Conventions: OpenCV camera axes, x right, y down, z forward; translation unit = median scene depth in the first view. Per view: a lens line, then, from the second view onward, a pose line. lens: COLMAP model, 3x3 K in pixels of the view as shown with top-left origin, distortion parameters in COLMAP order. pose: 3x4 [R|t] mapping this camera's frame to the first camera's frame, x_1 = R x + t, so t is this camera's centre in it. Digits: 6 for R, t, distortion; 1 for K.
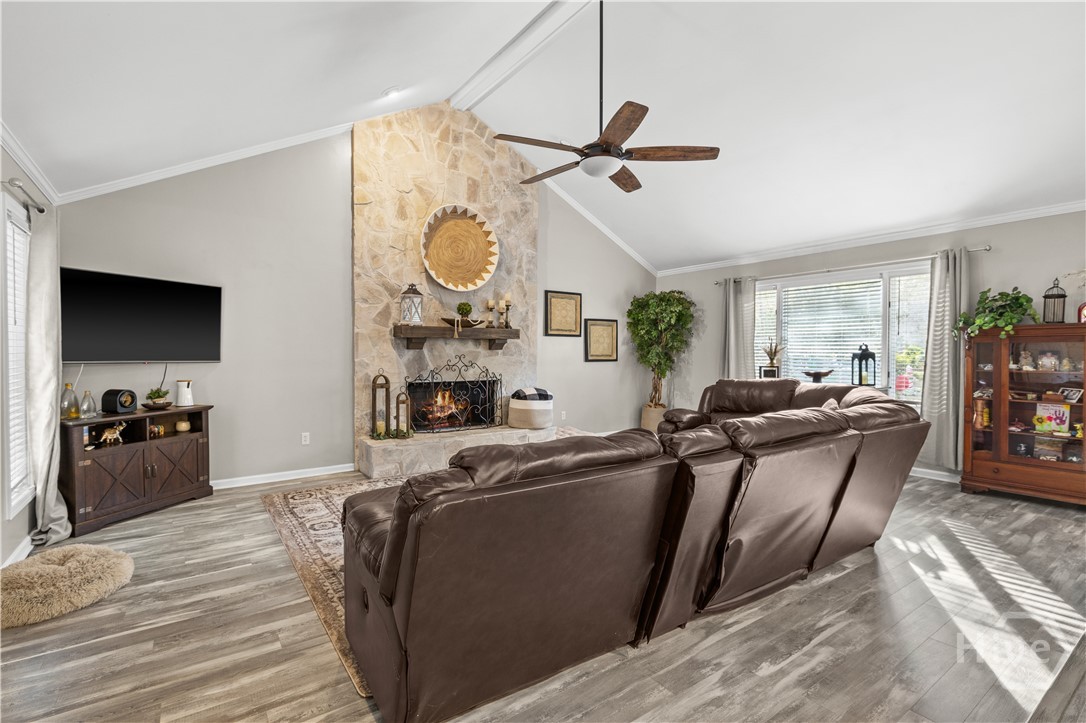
lens RADIAL K [[509.1, 0, 541.1], [0, 509.1, 351.4], [0, 0, 1]] dist [-0.001520, 0.000123]
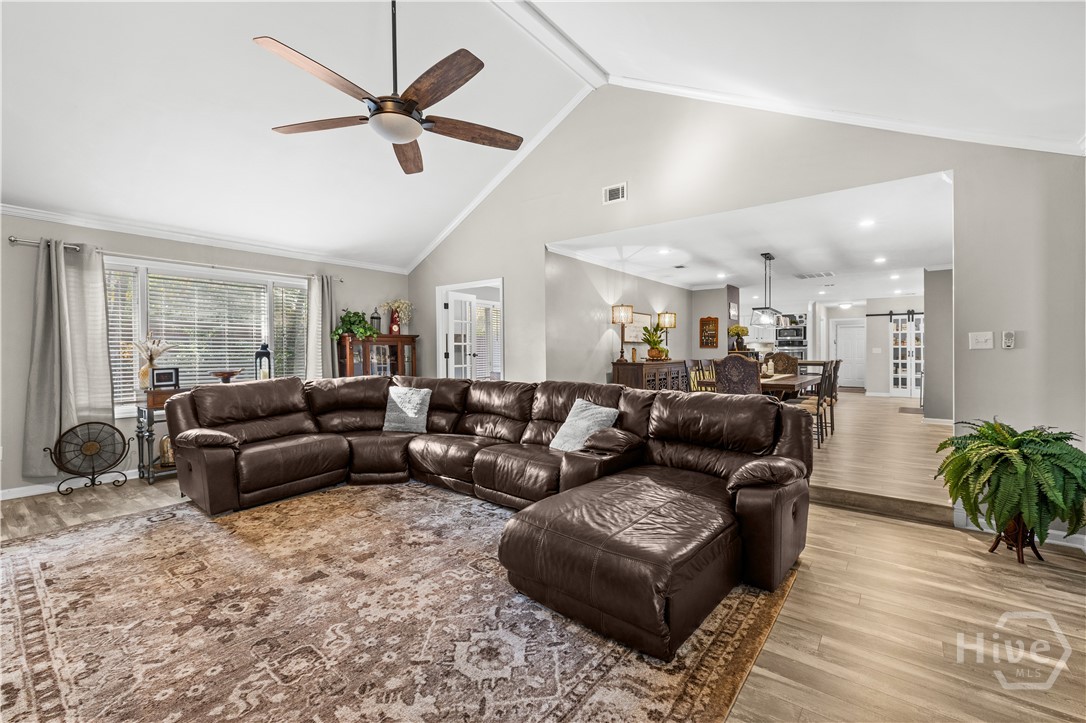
lens RADIAL K [[463.1, 0, 541.2], [0, 463.1, 351.4], [0, 0, 1]] dist [0.002452, -0.000347]
pose [[-0.291646, 0.001219, 0.956526, -0.449374], [0.002226, 0.999997, -0.000596, 0.003697], [-0.956524, 0.001955, -0.291648, 0.657054]]
